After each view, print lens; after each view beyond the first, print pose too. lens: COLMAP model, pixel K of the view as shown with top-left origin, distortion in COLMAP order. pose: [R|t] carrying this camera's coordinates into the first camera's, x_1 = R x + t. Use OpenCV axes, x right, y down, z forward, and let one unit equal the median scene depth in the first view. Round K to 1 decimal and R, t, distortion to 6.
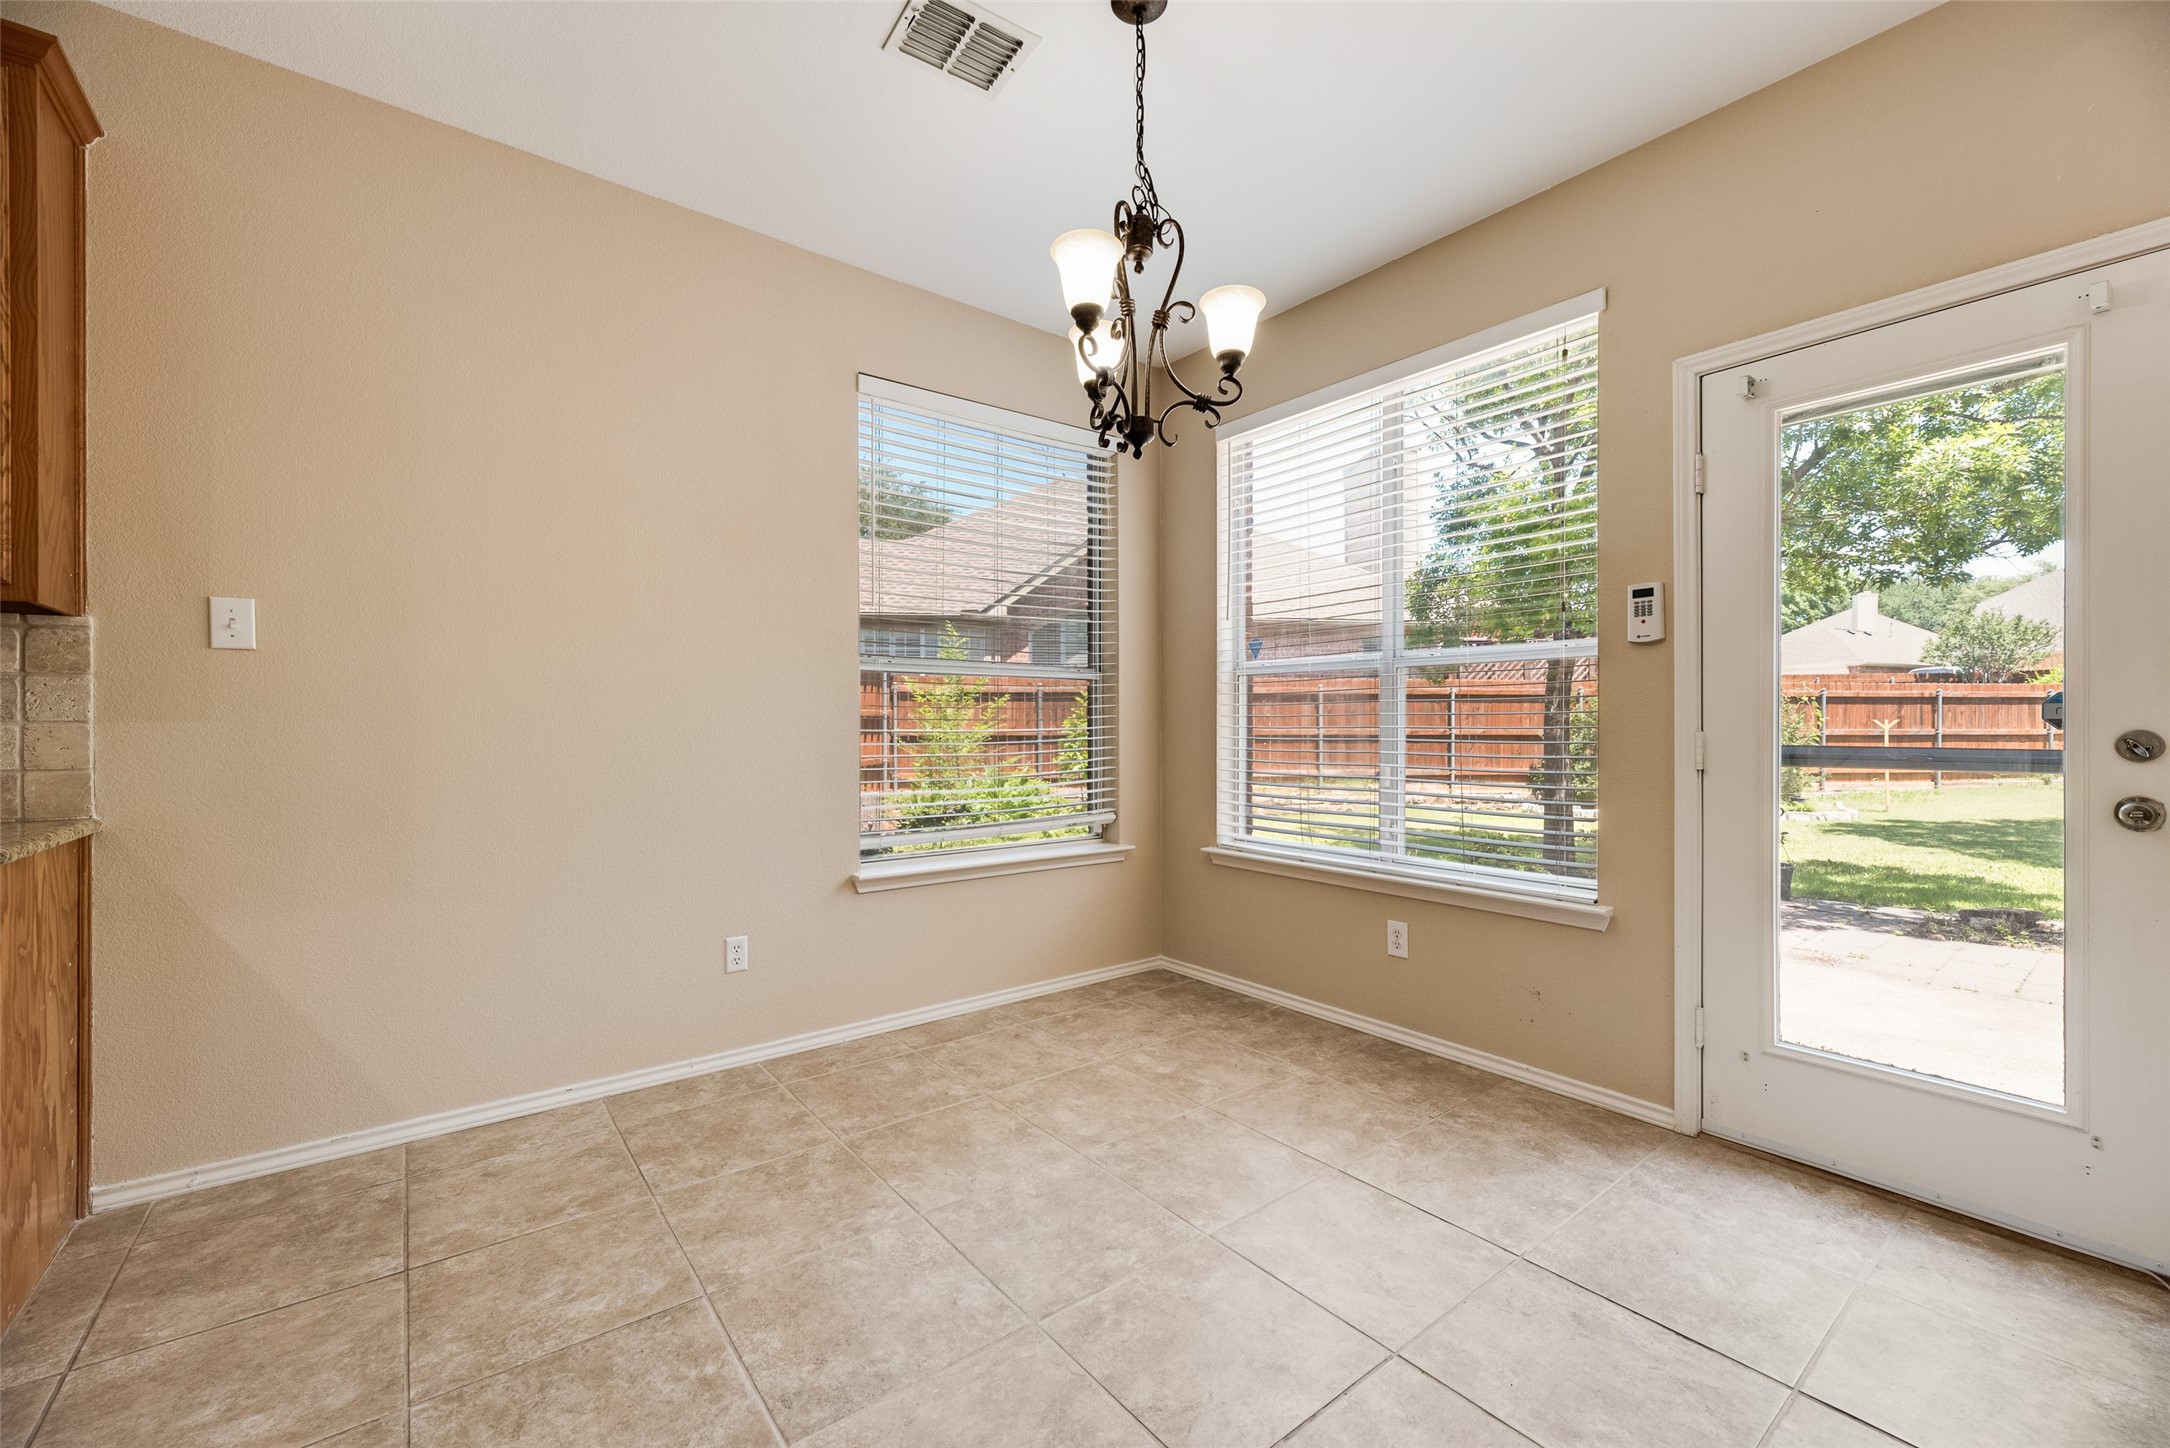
lens RADIAL K [[873.0, 0, 1078.4], [0, 873.0, 712.6], [0, 0, 1]] dist [0.002451, -0.000901]
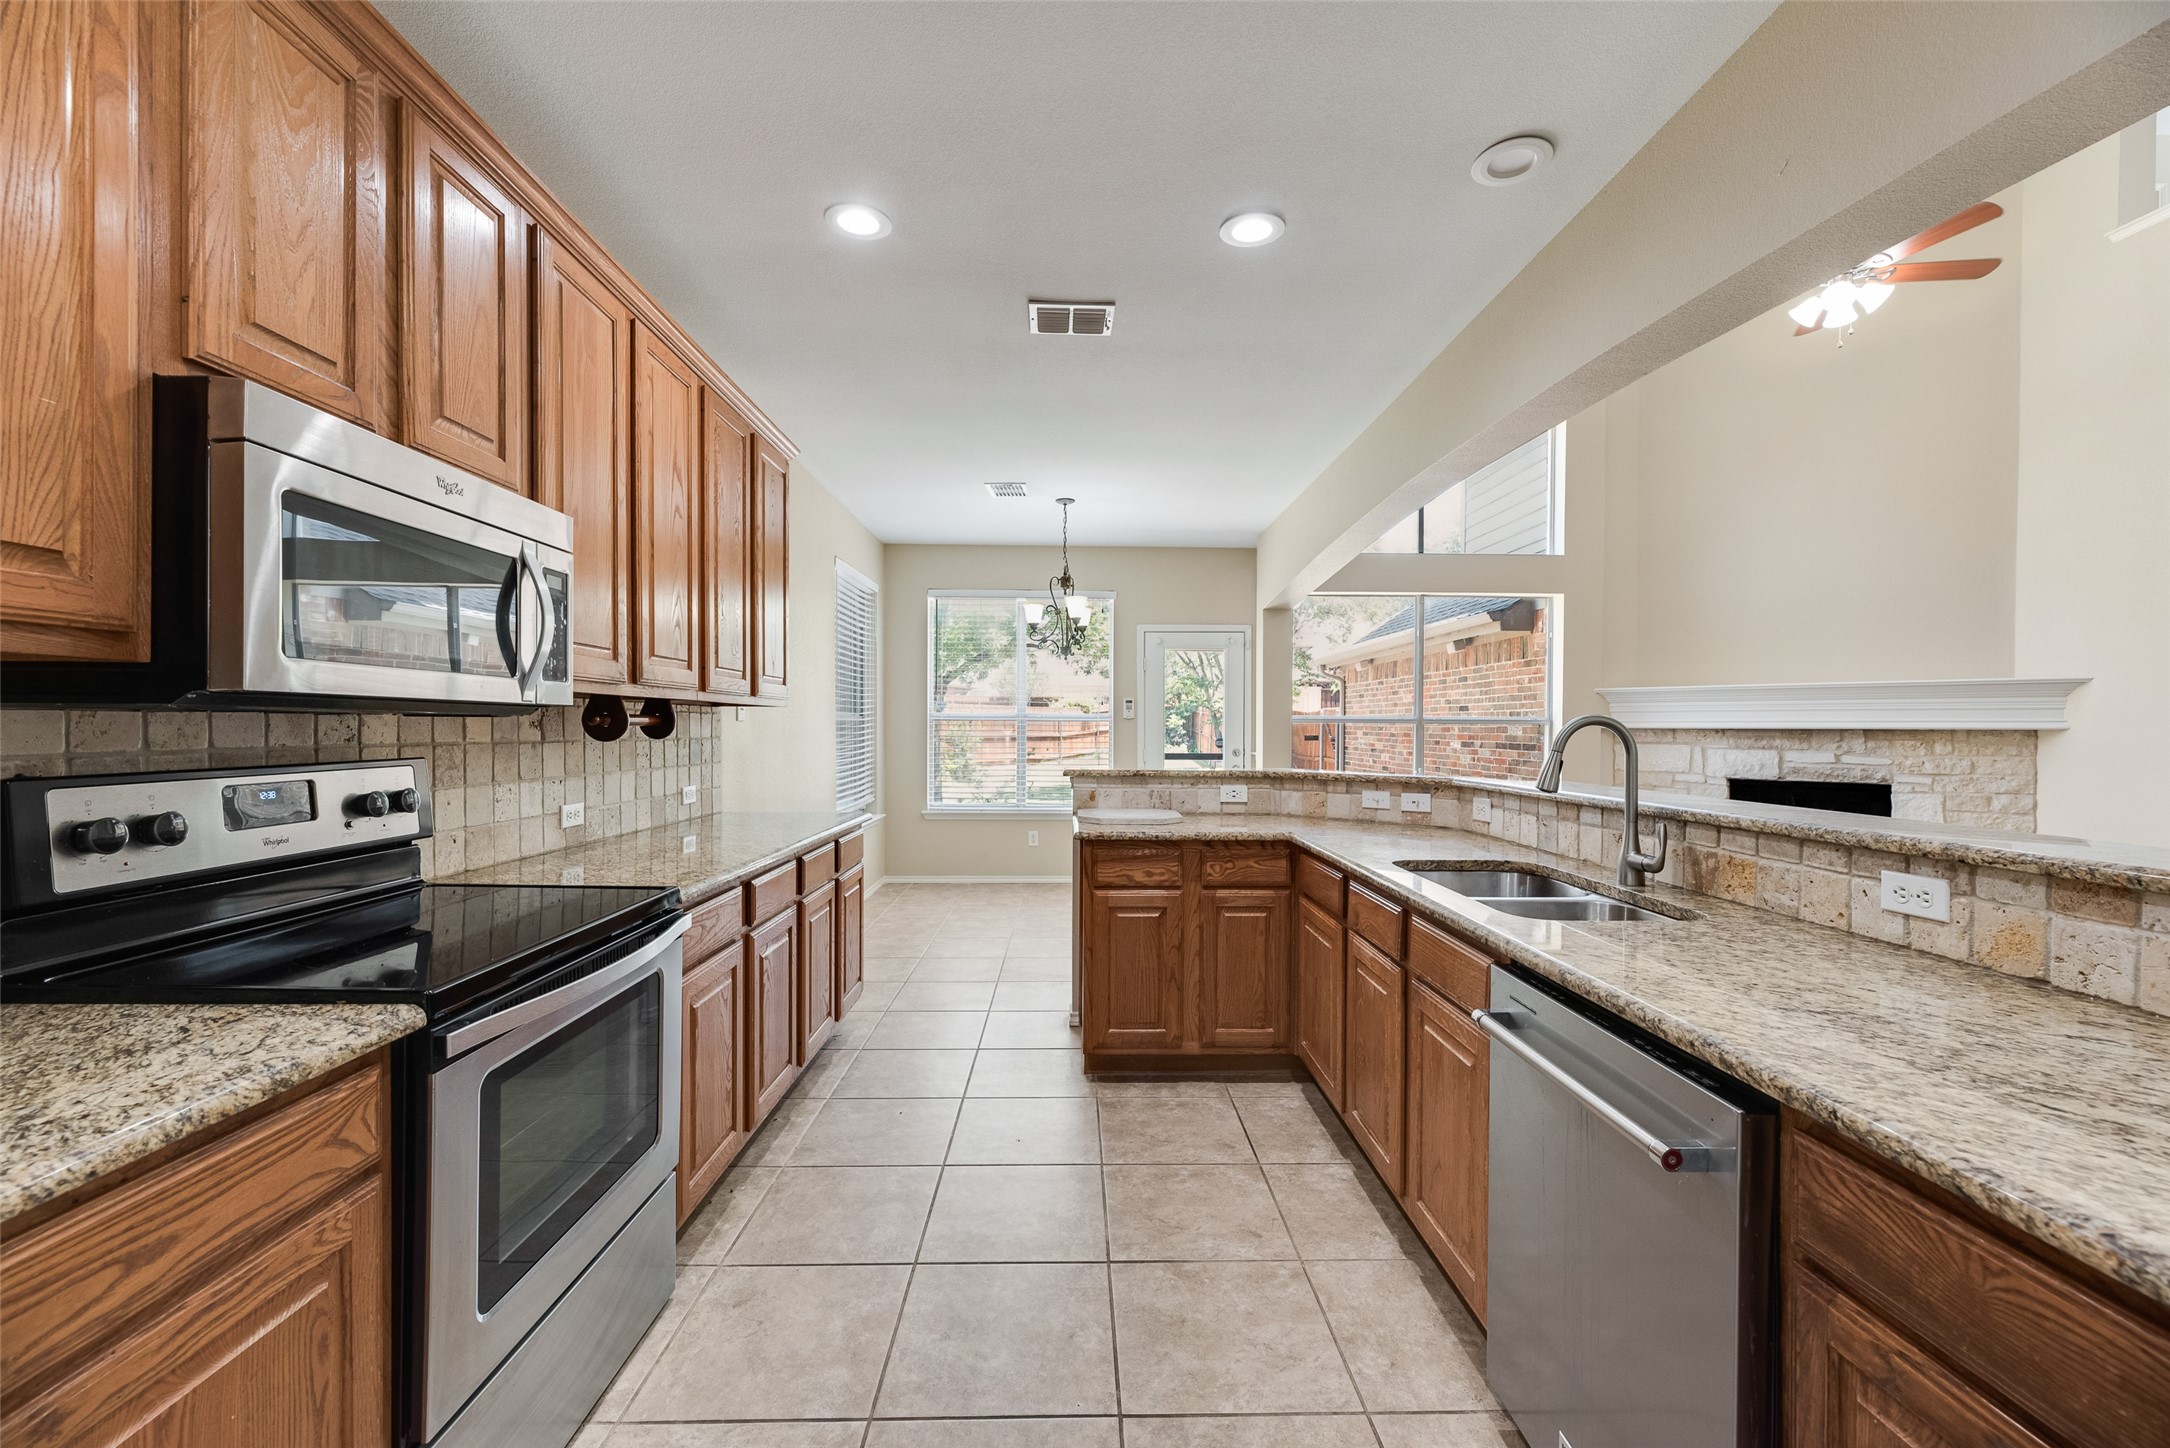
lens RADIAL K [[873.0, 0, 1088.6], [0, 873.0, 732.6], [0, 0, 1]] dist [0.002451, -0.000901]
pose [[0.593315, -0.001994, 0.804968, -1.889933], [-0.017673, 0.999724, 0.015503, -0.082653], [-0.804776, -0.023425, 0.593116, -0.655034]]
